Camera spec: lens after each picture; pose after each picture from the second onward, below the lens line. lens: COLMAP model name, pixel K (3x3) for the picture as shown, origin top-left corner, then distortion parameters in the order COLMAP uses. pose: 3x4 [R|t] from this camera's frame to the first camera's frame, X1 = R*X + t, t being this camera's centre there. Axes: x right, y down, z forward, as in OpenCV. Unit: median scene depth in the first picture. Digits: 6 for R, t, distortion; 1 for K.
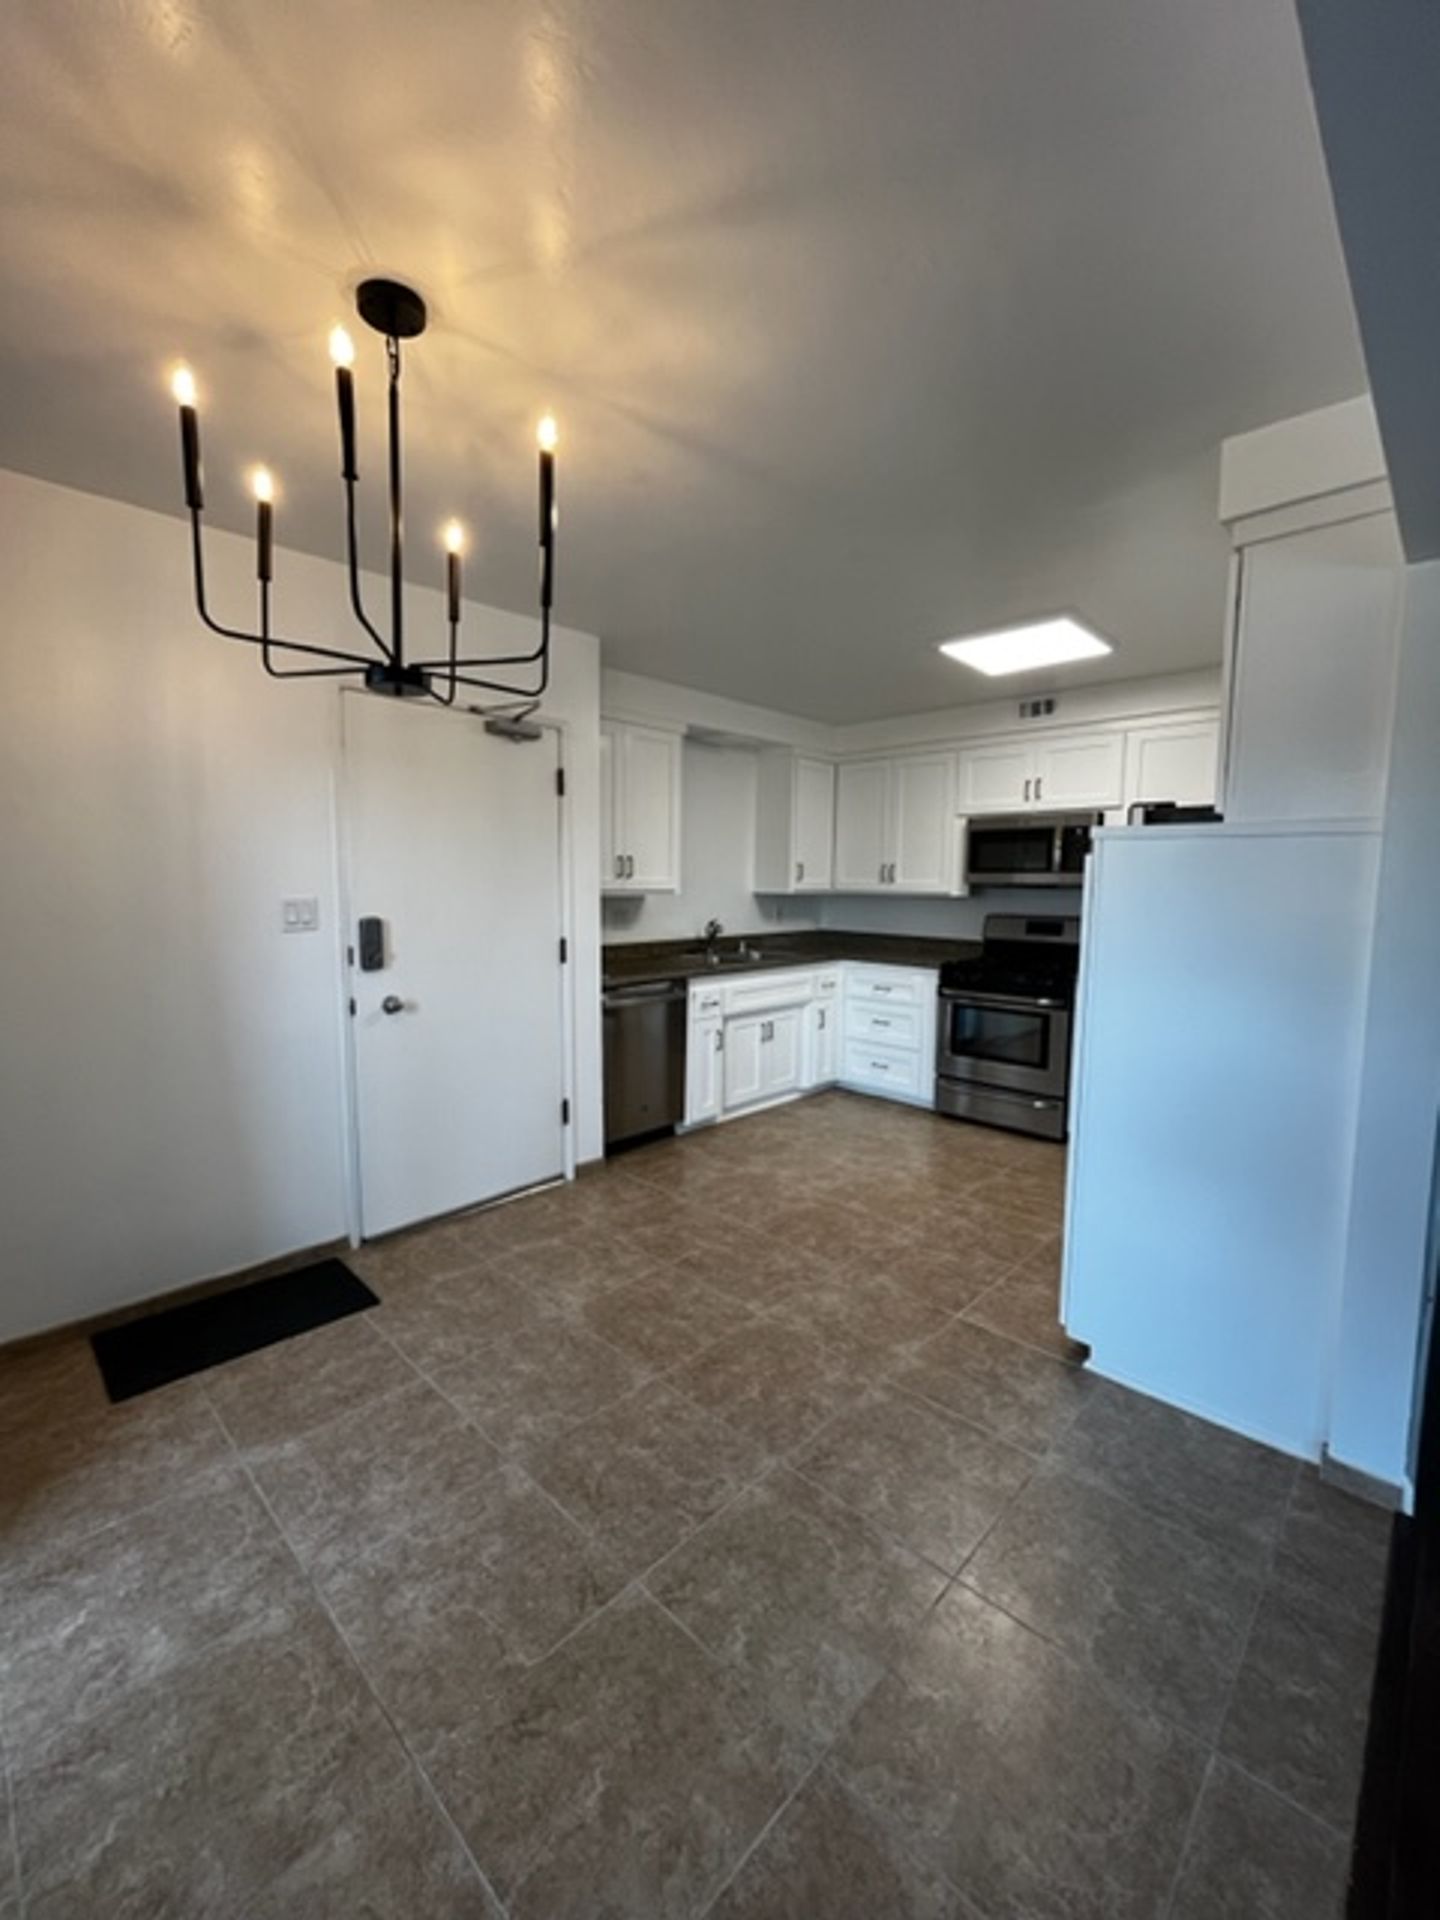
lens RADIAL K [[777.5, 0, 713.5], [0, 777.5, 957.6], [0, 0, 1]] dist [-0.010286, 0.000120]
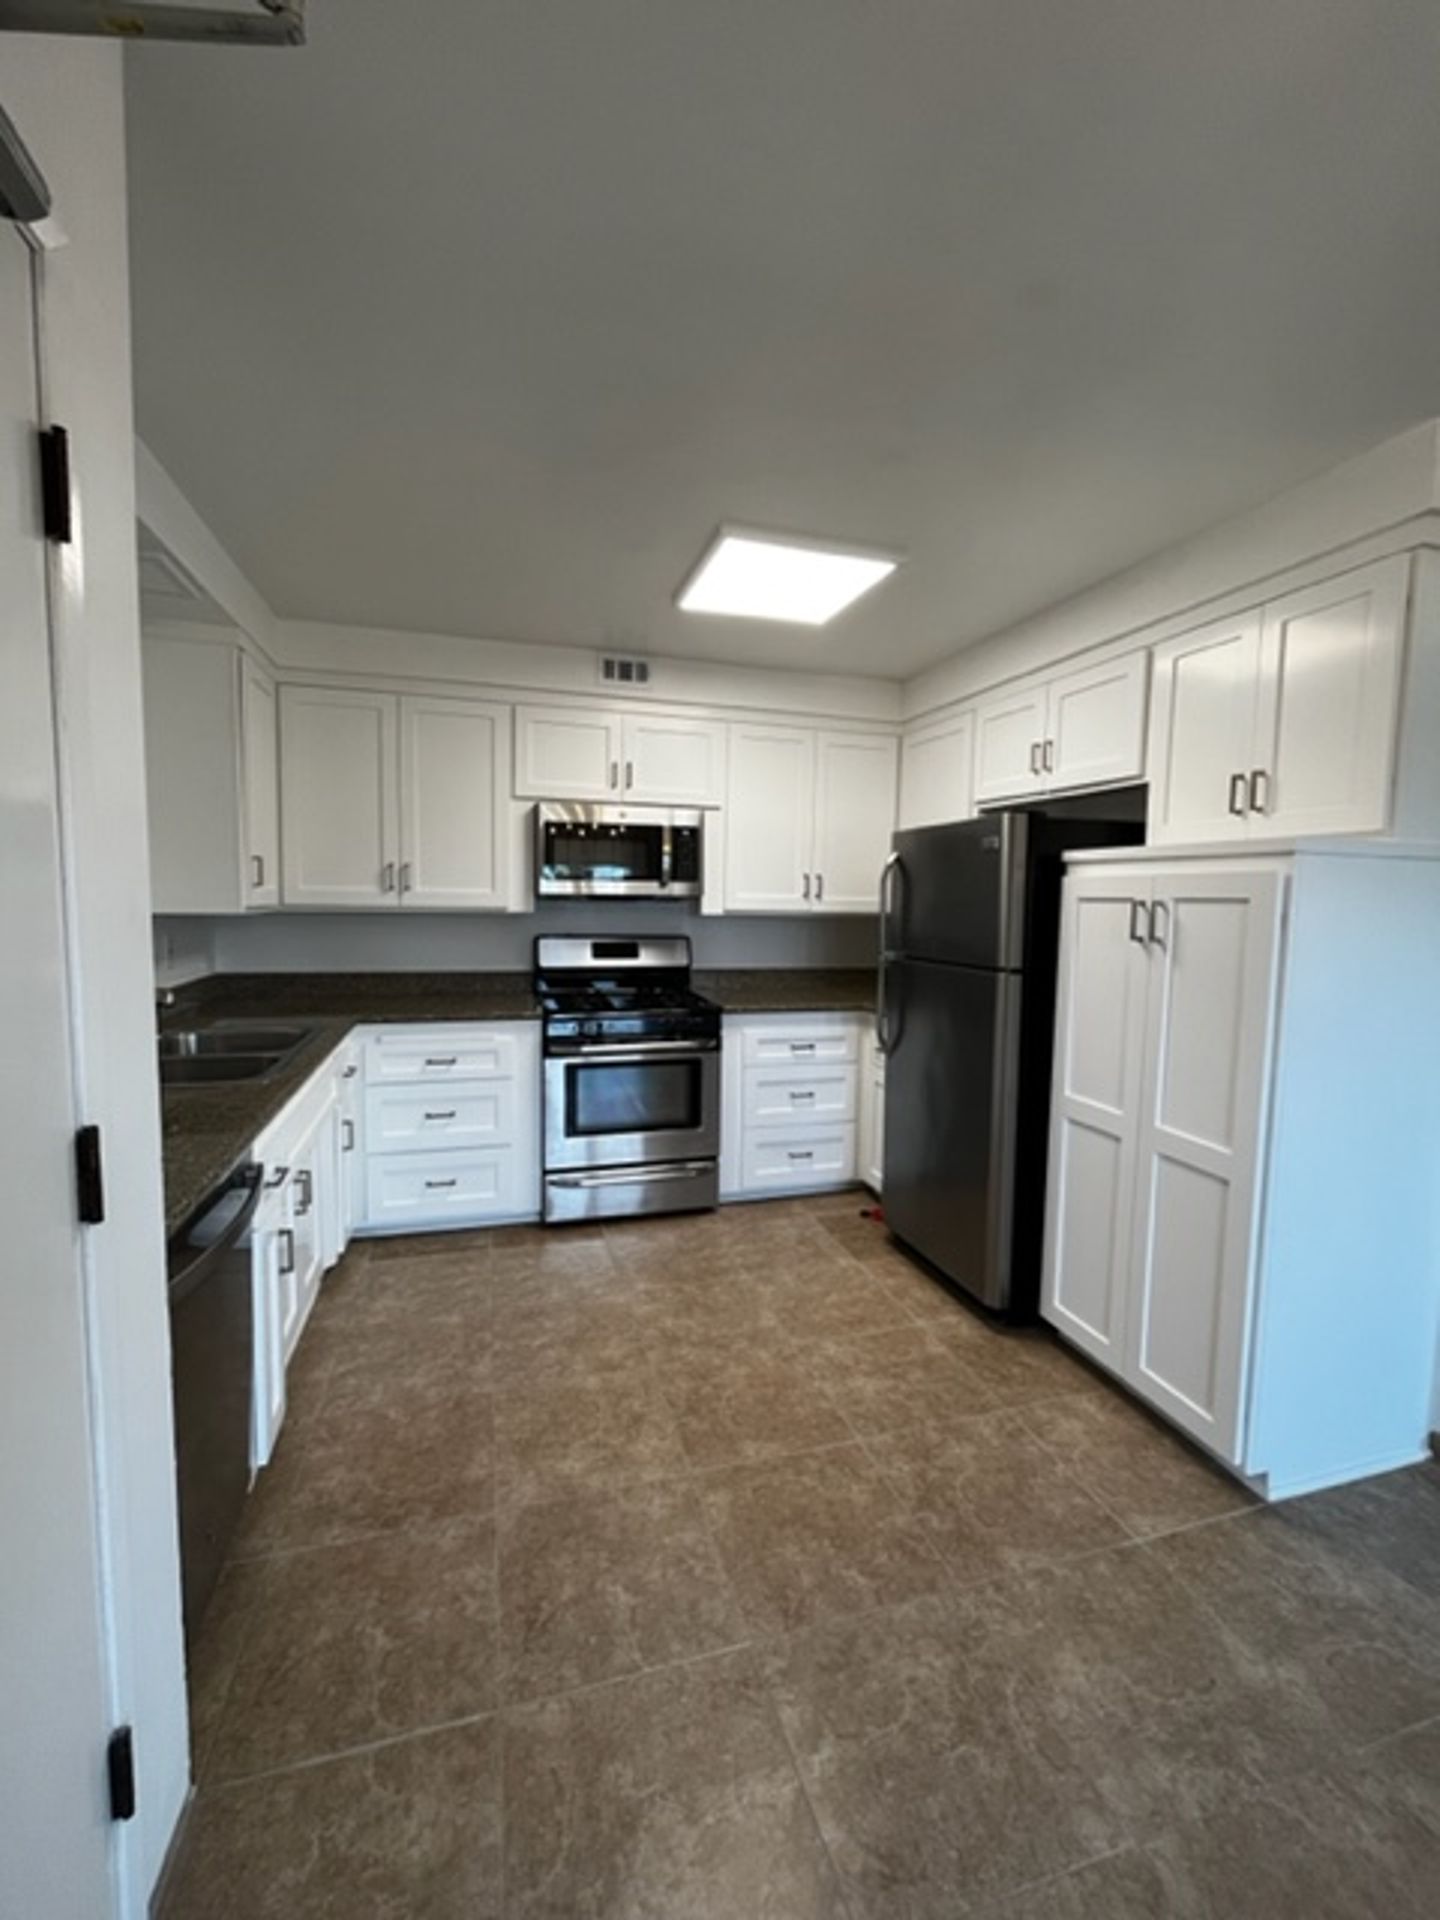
lens RADIAL K [[777.5, 0, 713.5], [0, 777.5, 957.6], [0, 0, 1]] dist [-0.010286, 0.000120]
pose [[0.489564, -0.071530, 0.869028, -0.283119], [0.074045, 0.996440, 0.040305, -0.069692], [-0.868818, 0.044615, 0.493118, 0.653499]]
